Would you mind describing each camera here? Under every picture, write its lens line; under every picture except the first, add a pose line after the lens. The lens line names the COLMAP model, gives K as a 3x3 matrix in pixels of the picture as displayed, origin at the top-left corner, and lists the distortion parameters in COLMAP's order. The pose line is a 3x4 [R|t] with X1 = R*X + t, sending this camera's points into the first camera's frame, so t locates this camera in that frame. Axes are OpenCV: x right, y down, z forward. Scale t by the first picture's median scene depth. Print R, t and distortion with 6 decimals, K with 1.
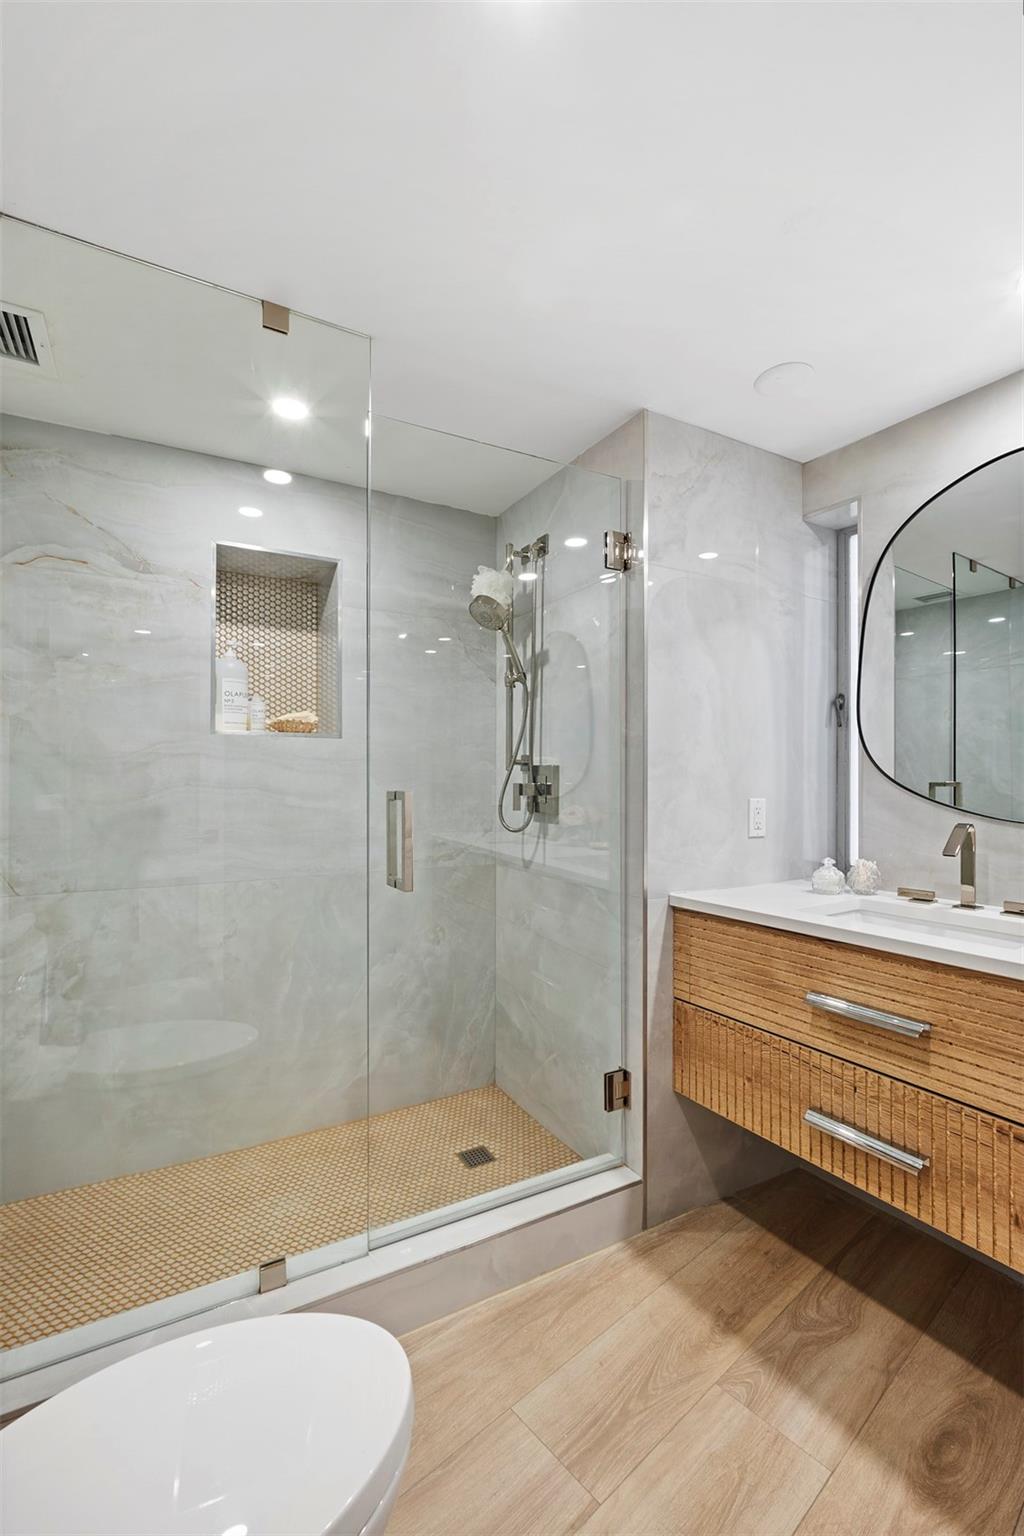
lens RADIAL K [[676.0, 0, 510.8], [0, 676.0, 779.3], [0, 0, 1]] dist [0.001442, -0.001068]
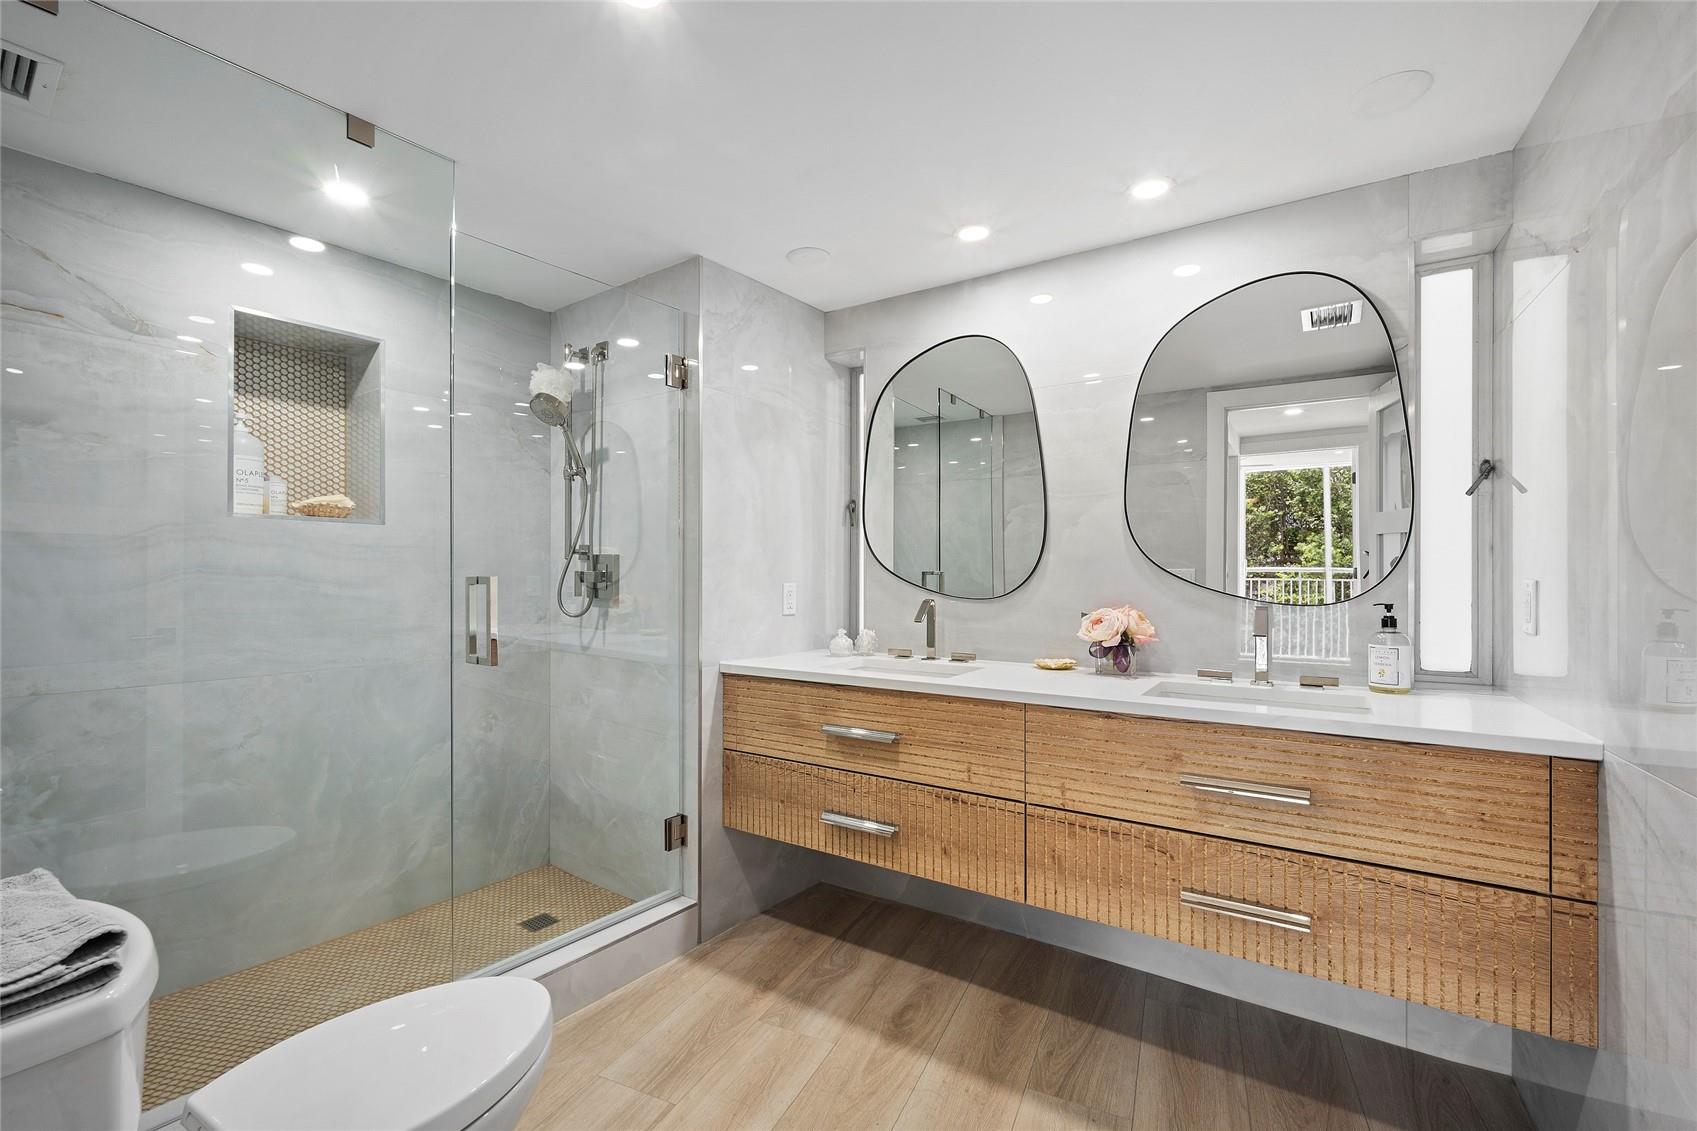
lens RADIAL K [[746.8, 0, 850.5], [0, 746.8, 570.4], [0, 0, 1]] dist [0.001442, -0.001068]
pose [[0.911353, 0.001730, 0.411622, -0.095402], [-0.000762, 0.999997, -0.002515, 0.008434], [-0.411625, 0.001978, 0.911351, -0.289852]]
